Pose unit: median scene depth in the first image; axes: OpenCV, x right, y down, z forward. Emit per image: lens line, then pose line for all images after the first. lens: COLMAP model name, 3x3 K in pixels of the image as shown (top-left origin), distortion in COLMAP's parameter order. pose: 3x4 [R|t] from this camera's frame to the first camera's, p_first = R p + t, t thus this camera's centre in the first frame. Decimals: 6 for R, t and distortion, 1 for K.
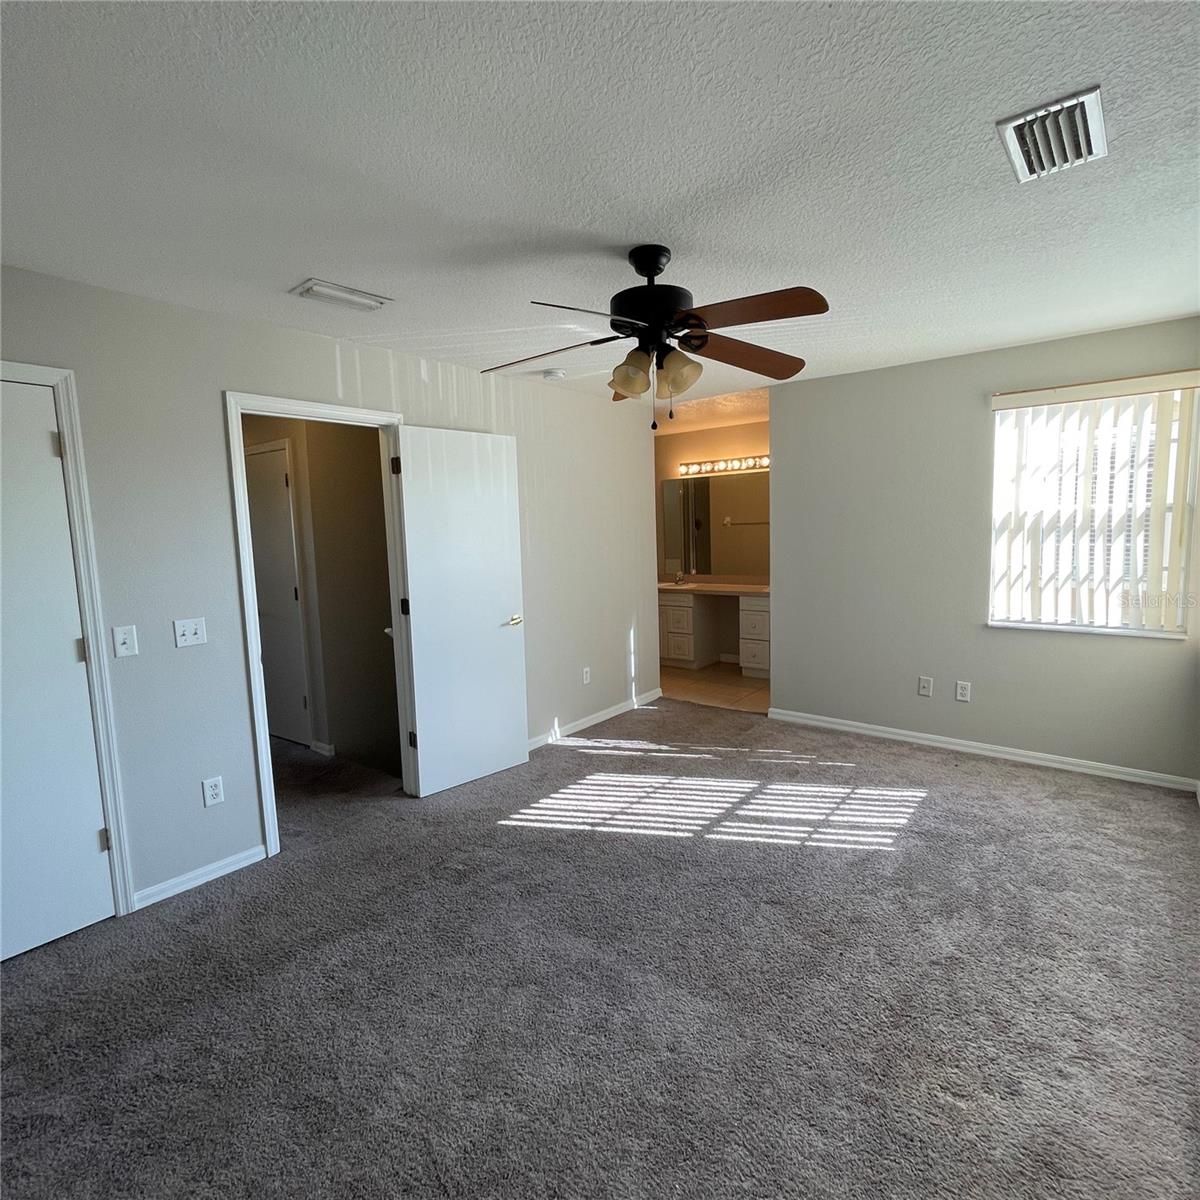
lens RADIAL K [[647.9, 0, 594.9], [0, 647.9, 597.8], [0, 0, 1]] dist [0.003133, 0.003941]
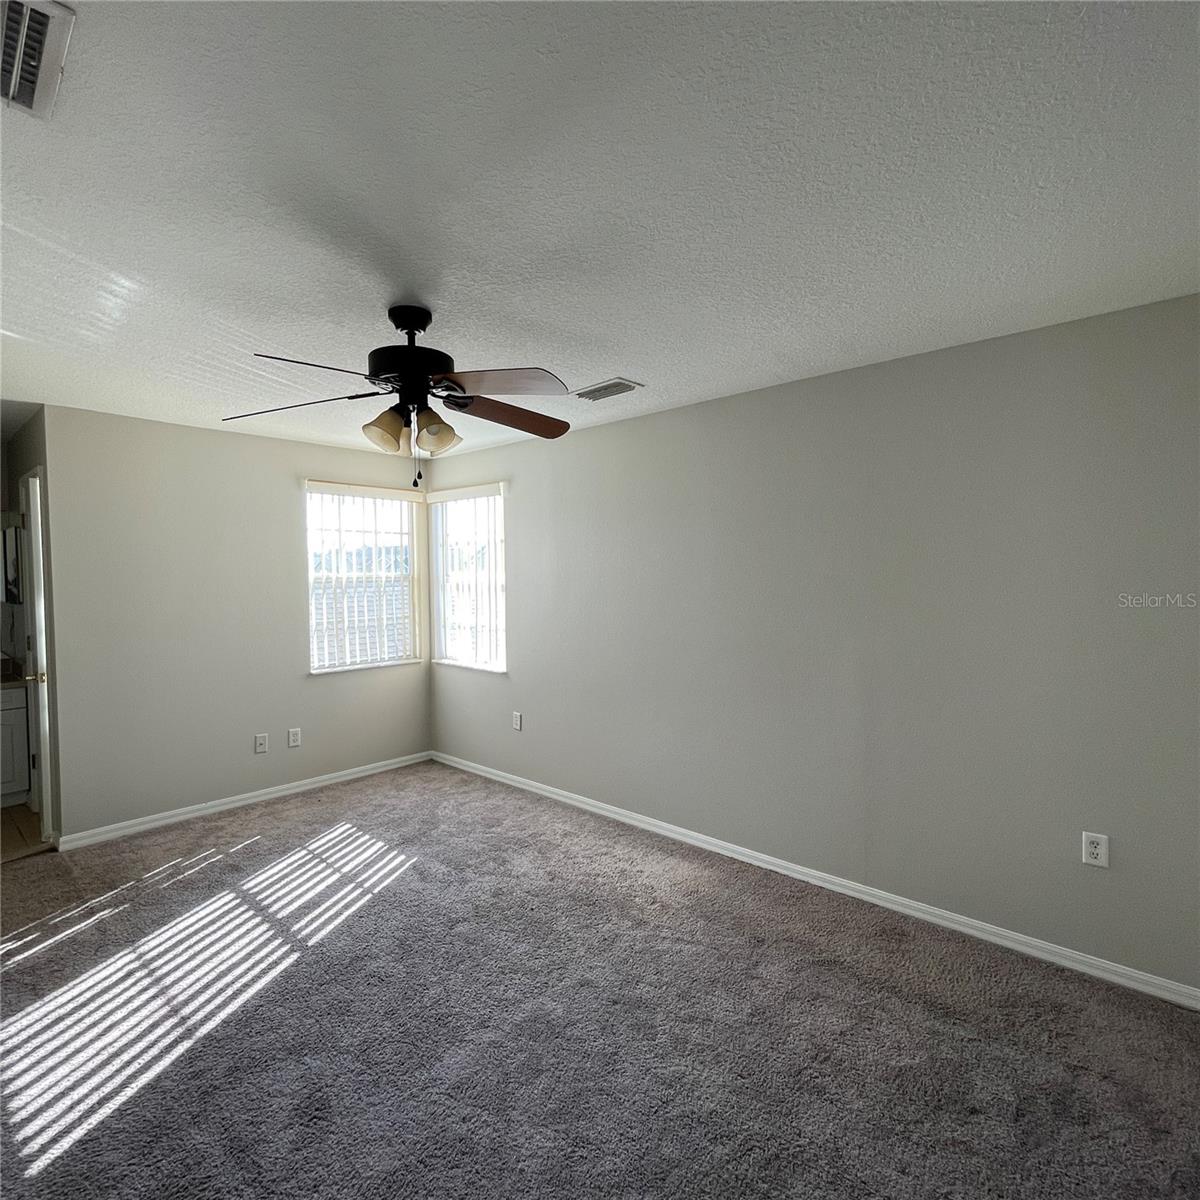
lens RADIAL K [[647.9, 0, 594.5], [0, 647.9, 599.6], [0, 0, 1]] dist [0.003133, 0.003941]
pose [[0.058209, -0.011291, 0.998241, -0.592661], [0.113660, 0.993509, 0.004610, -0.043167], [-0.991813, 0.113191, 0.059114, 0.467591]]
